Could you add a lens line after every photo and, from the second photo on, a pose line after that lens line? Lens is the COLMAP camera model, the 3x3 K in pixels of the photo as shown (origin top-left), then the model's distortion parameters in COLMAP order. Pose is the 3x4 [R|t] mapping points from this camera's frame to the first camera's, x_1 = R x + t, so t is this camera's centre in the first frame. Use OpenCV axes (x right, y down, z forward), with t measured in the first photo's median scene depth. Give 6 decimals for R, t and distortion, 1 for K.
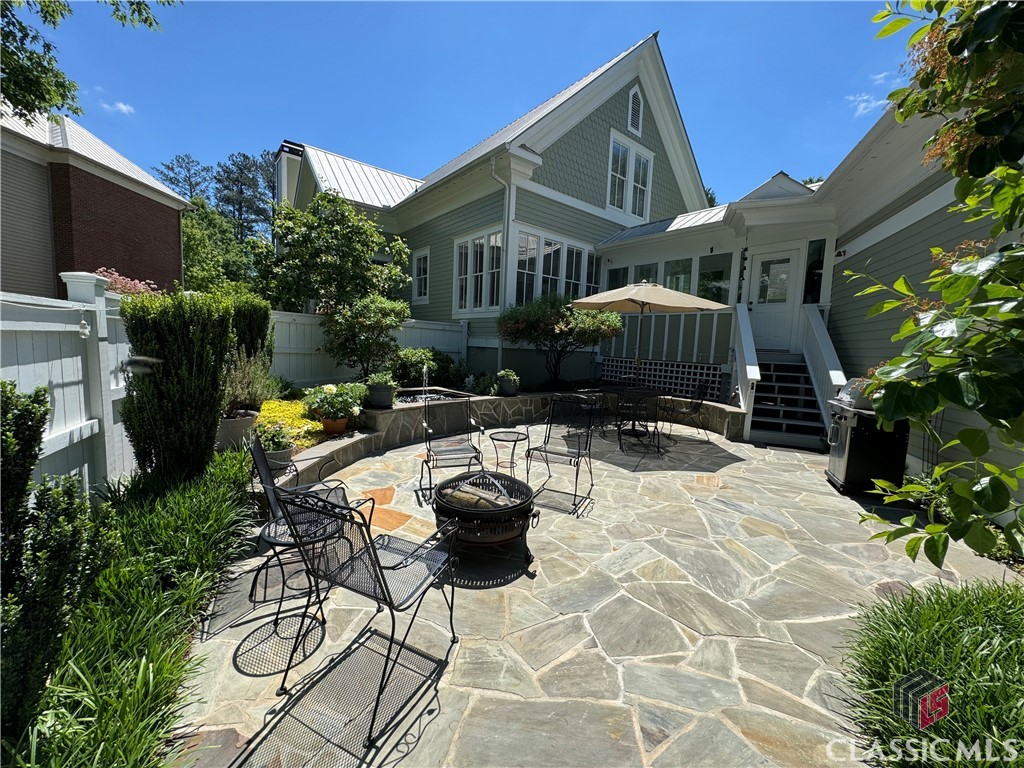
lens RADIAL K [[406.8, 0, 514.1], [0, 406.8, 388.4], [0, 0, 1]] dist [-0.000125, -0.000279]
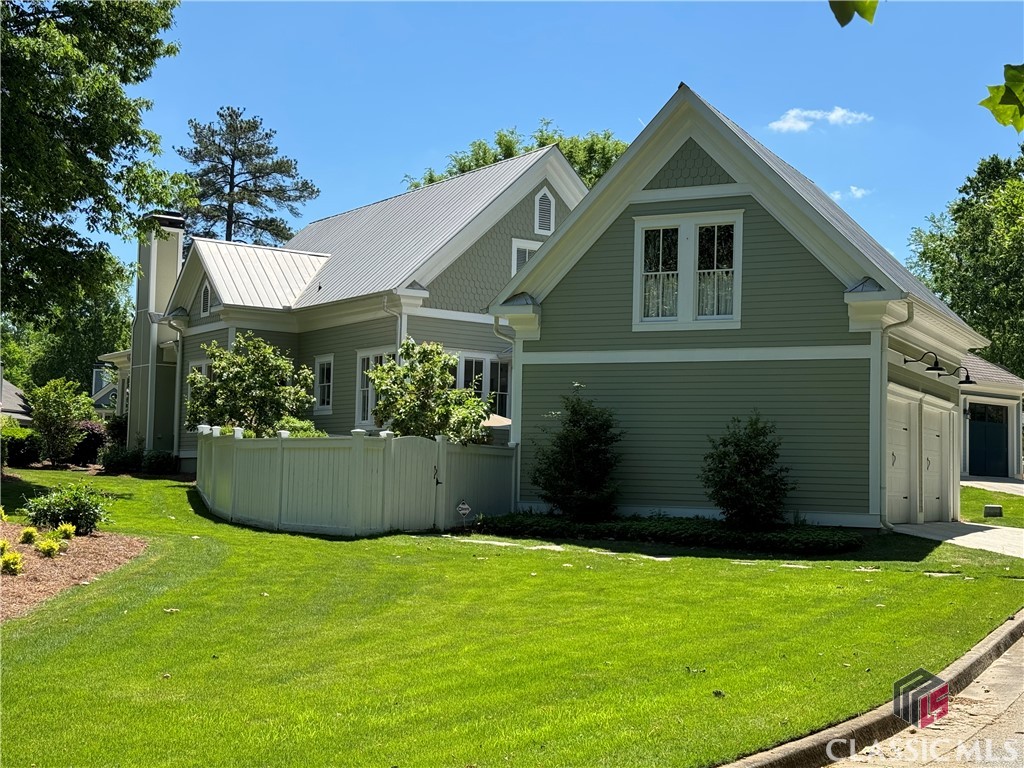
lens RADIAL K [[1425.2, 0, 513.1], [0, 1425.2, 382.6], [0, 0, 1]] dist [0.024432, 0.000000]
pose [[0.995426, -0.029080, -0.091003, 0.593725], [0.012097, 0.983247, -0.181876, 0.375058], [0.094767, 0.179944, 0.979101, -2.561610]]
